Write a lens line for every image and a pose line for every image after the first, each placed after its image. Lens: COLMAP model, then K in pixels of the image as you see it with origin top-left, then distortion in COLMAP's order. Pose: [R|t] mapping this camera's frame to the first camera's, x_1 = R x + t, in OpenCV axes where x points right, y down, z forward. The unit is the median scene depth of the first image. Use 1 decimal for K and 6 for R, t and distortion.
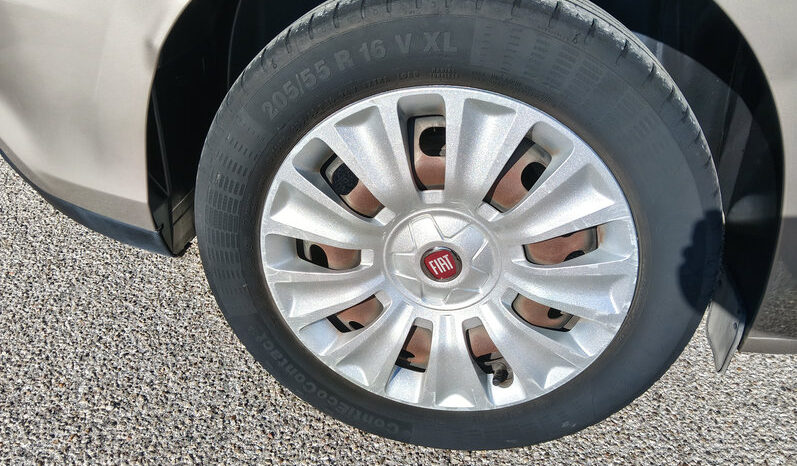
lens RADIAL K [[643.6, 0, 400.7], [0, 643.6, 240.9], [0, 0, 1]] dist [0.069952, -0.158962]
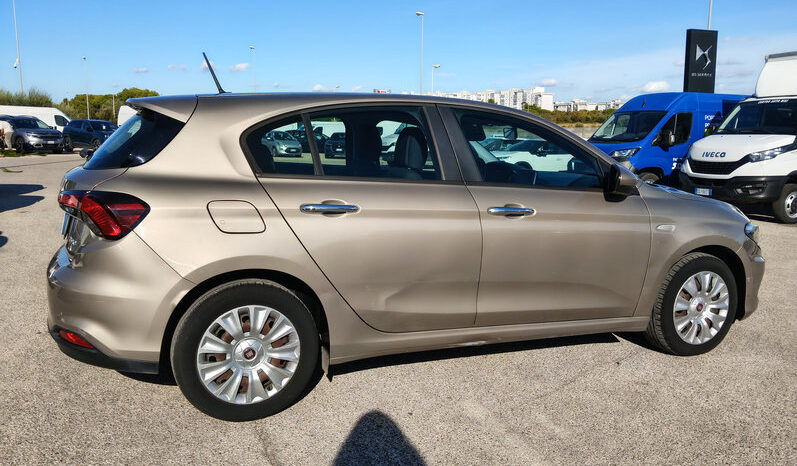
lens RADIAL K [[643.6, 0, 397.2], [0, 643.6, 231.3], [0, 0, 1]] dist [0.069952, -0.158962]
pose [[0.857255, -0.054953, 0.511951, -1.126377], [0.243717, 0.919157, -0.309438, 0.782647], [-0.453559, 0.390038, 0.801345, -2.745637]]
